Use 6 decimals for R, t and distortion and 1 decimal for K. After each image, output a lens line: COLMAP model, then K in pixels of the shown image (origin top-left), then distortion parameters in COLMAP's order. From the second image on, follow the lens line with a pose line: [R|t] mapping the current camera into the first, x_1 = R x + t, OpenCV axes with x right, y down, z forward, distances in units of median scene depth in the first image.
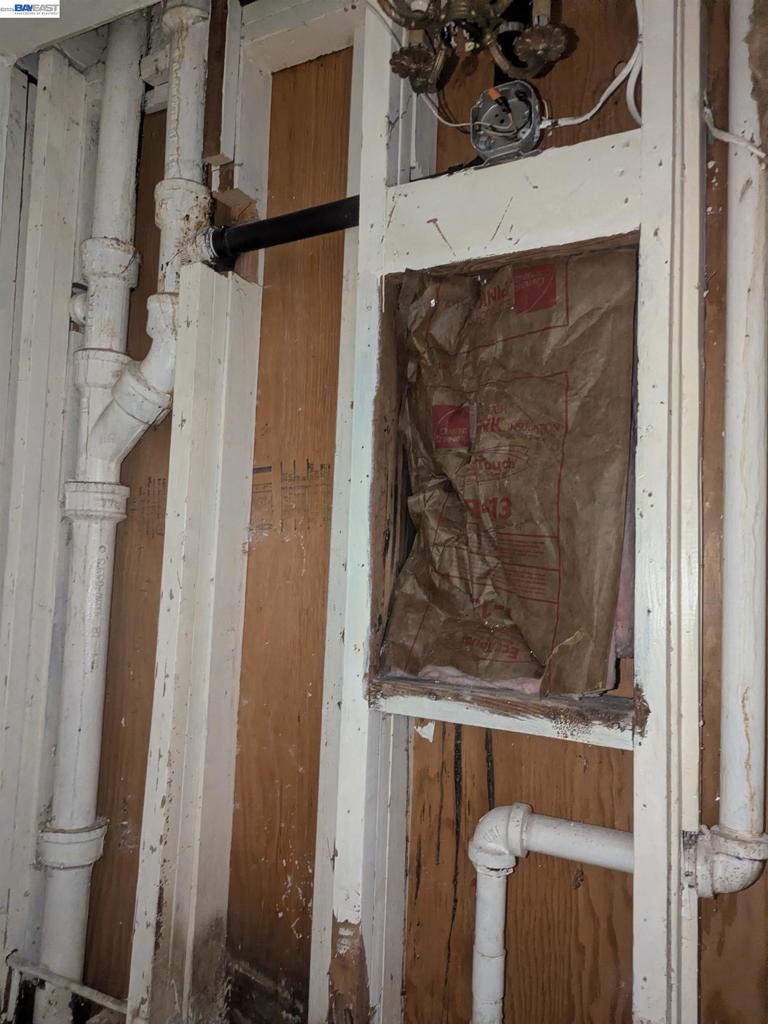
lens RADIAL K [[720.3, 0, 358.0], [0, 720.3, 514.7], [0, 0, 1]] dist [0.065821, -0.054028]
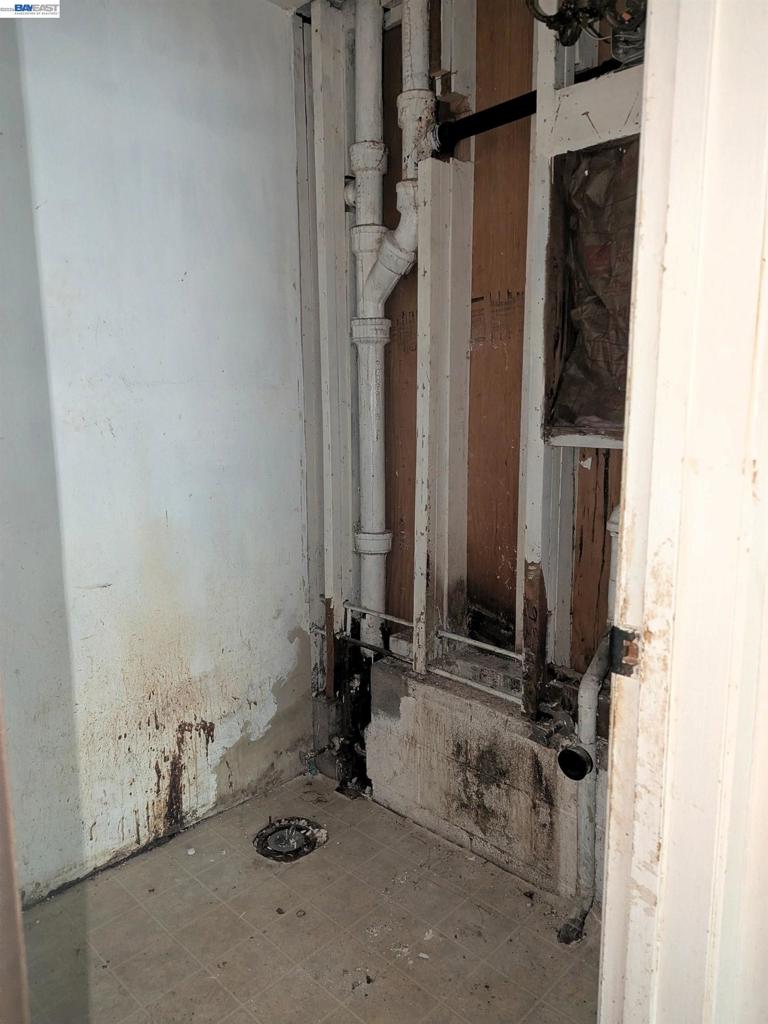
lens RADIAL K [[720.3, 0, 370.8], [0, 720.3, 513.2], [0, 0, 1]] dist [0.065821, -0.054028]
pose [[0.954180, -0.000940, -0.299231, 0.107491], [0.070562, 0.972501, 0.221952, 0.018953], [0.290794, -0.232896, 0.928008, -0.569616]]
